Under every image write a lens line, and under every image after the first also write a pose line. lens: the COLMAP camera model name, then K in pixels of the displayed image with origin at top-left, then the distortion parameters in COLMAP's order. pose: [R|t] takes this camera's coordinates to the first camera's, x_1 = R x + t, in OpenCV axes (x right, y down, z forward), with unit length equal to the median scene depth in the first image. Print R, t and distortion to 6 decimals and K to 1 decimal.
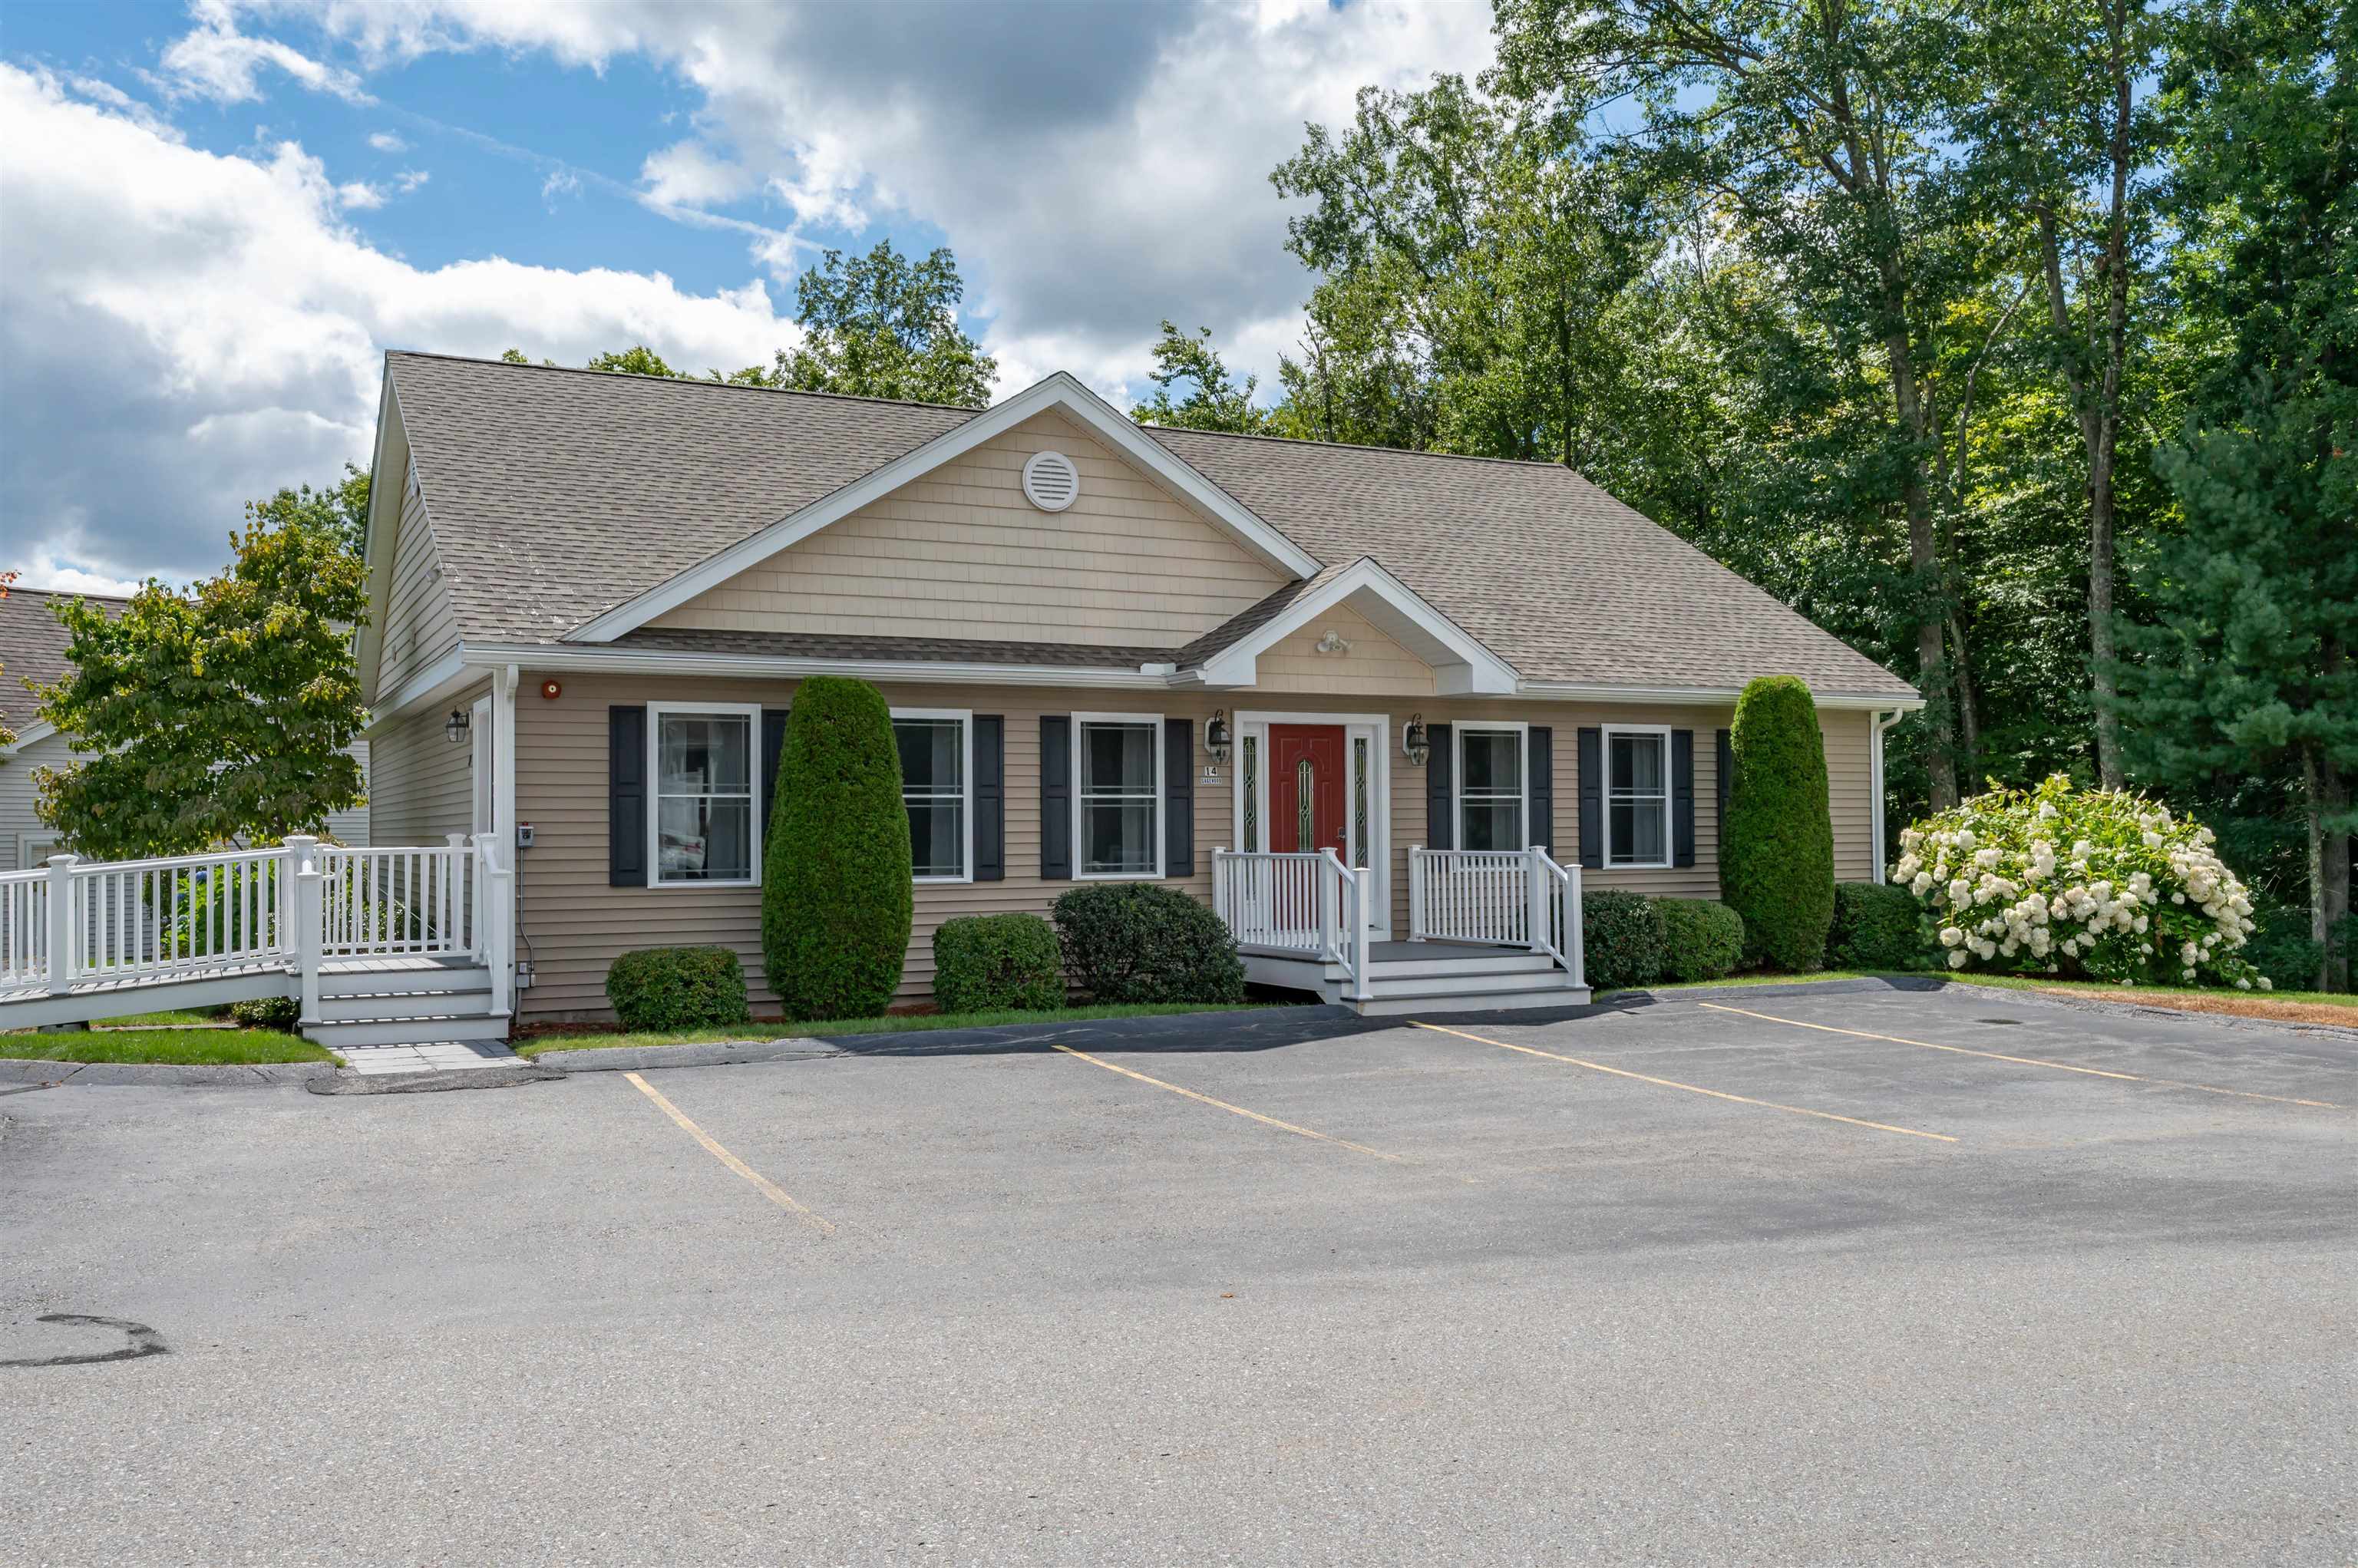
lens RADIAL K [[1853.6, 0, 1179.0], [0, 1853.6, 784.0], [0, 0, 1]] dist [0.000513, -0.000448]
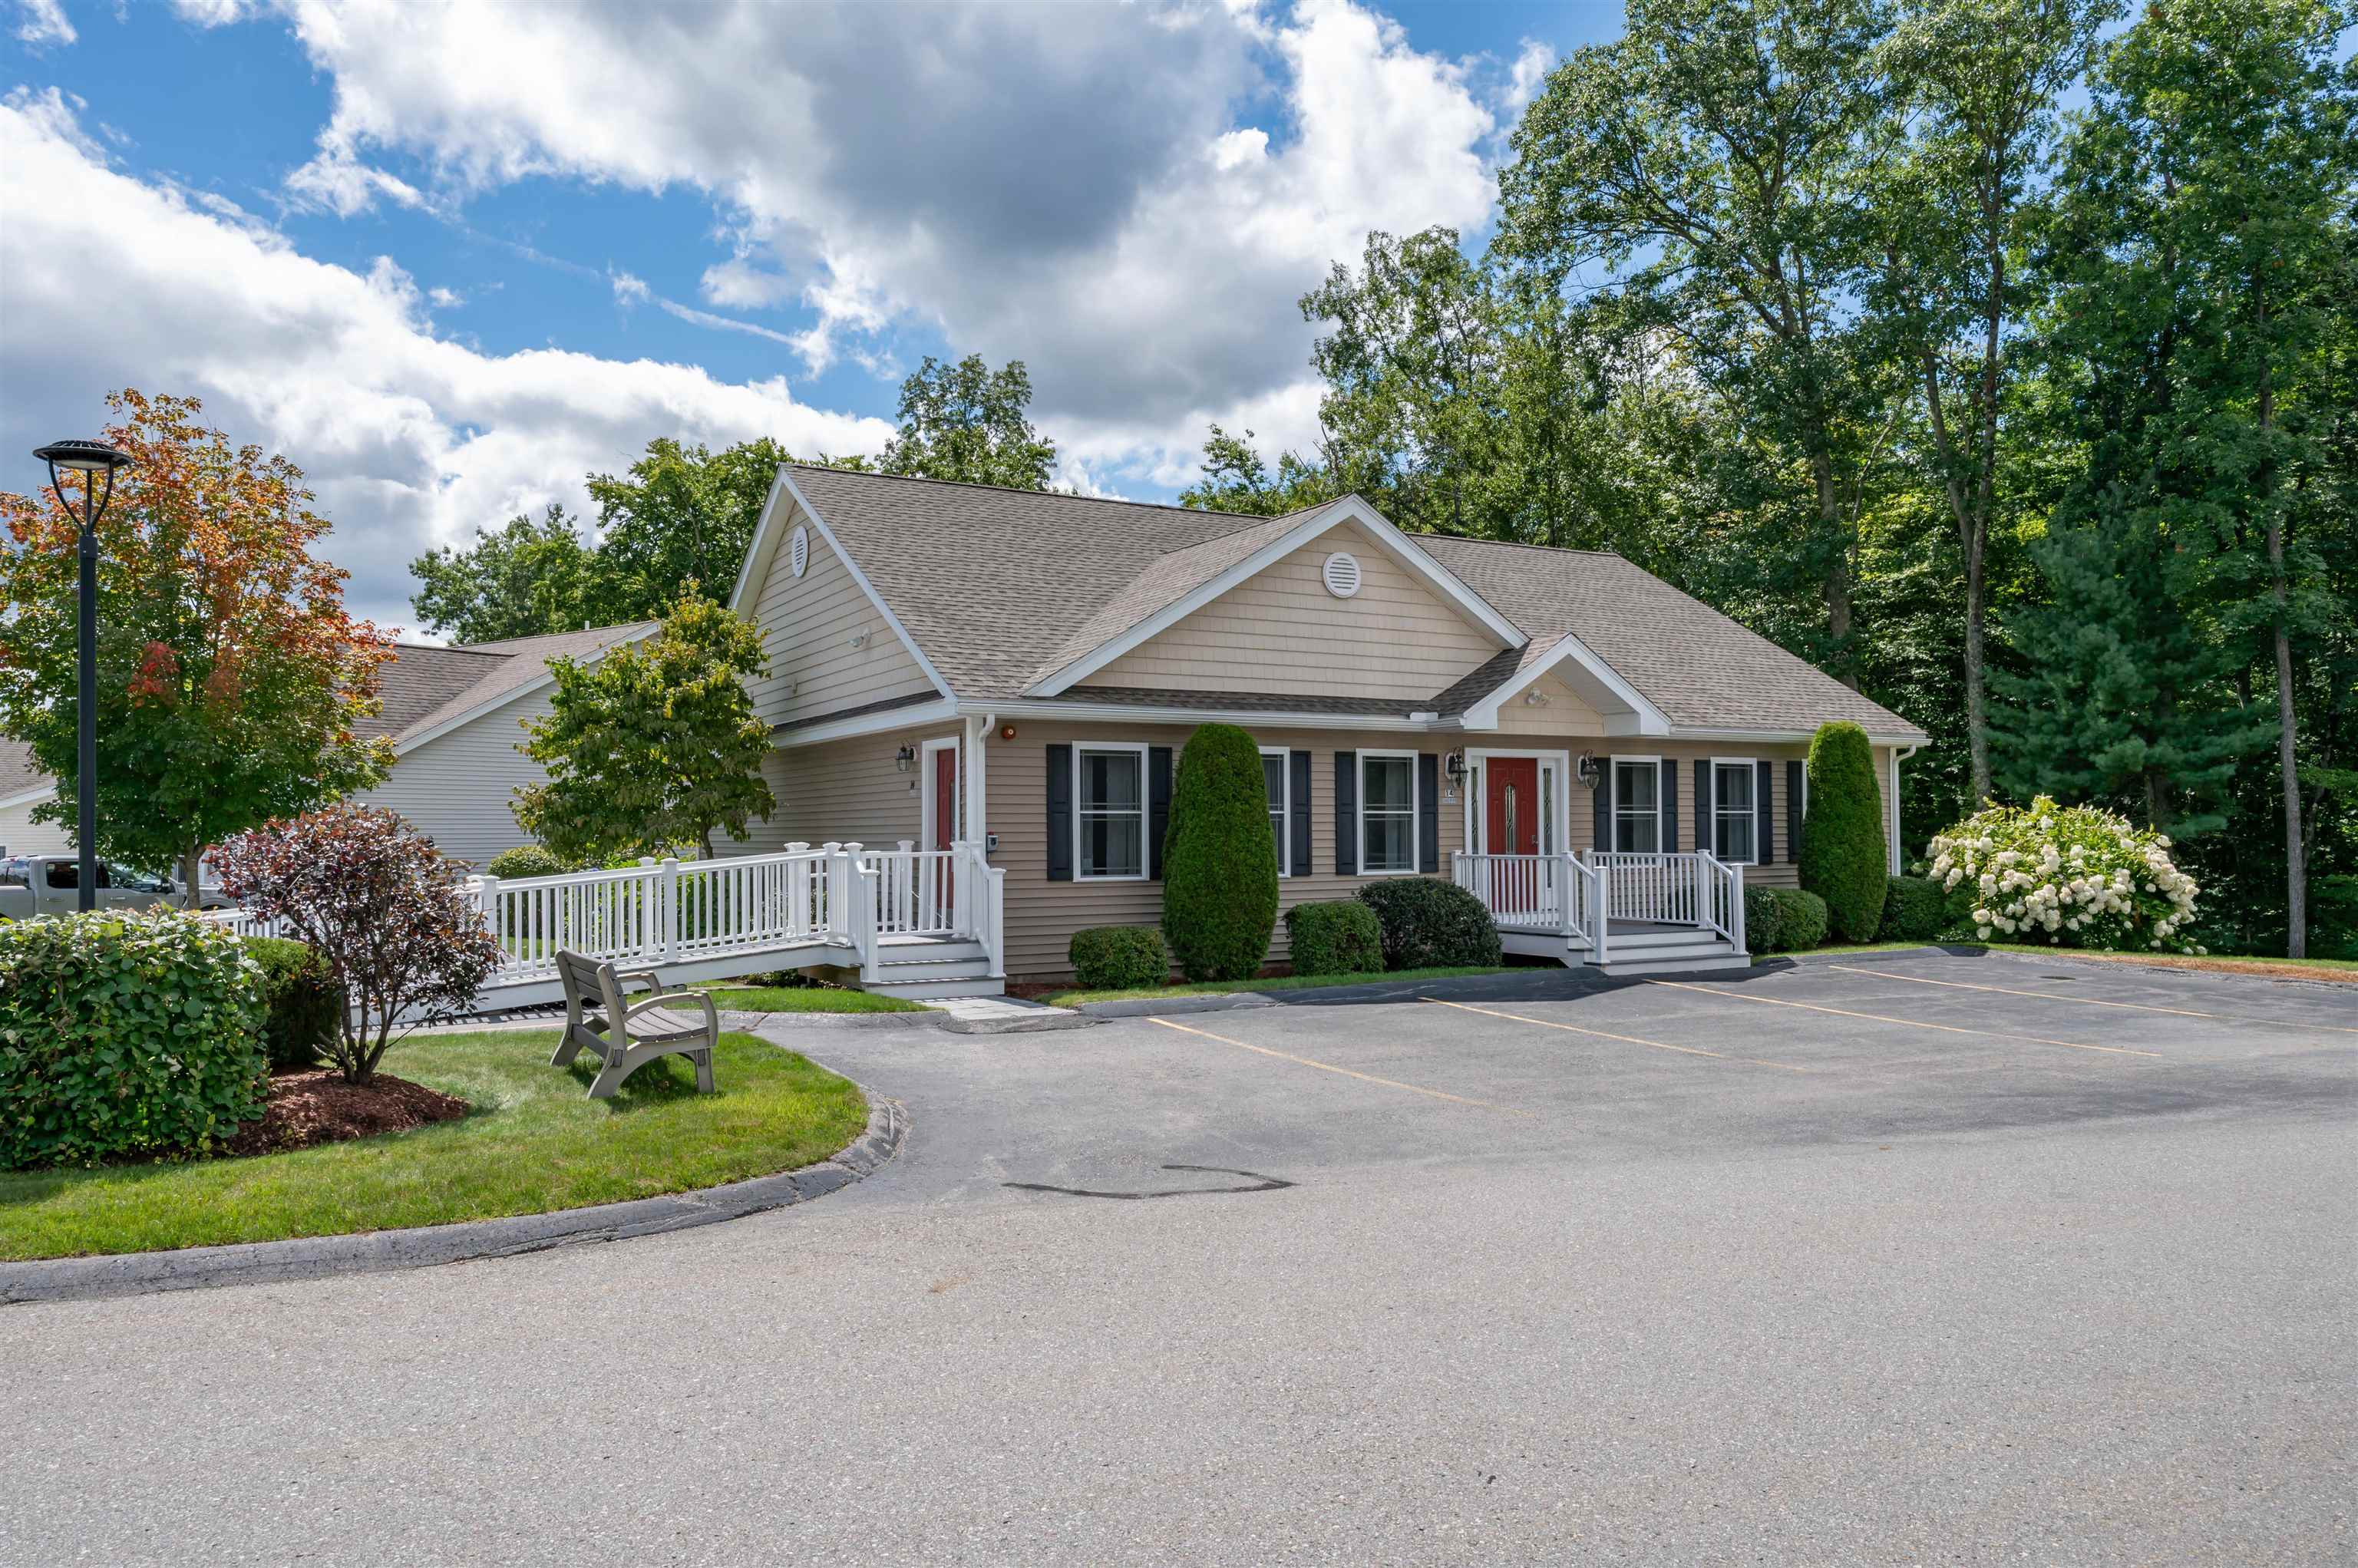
lens RADIAL K [[1548.3, 0, 1179.0], [0, 1548.3, 784.0], [0, 0, 1]] dist [-0.005686, 0.000014]
pose [[0.998659, 0.002227, 0.051721, -0.221470], [-0.001916, 0.999980, -0.006048, -0.006024], [-0.051733, 0.005941, 0.998643, -0.091923]]
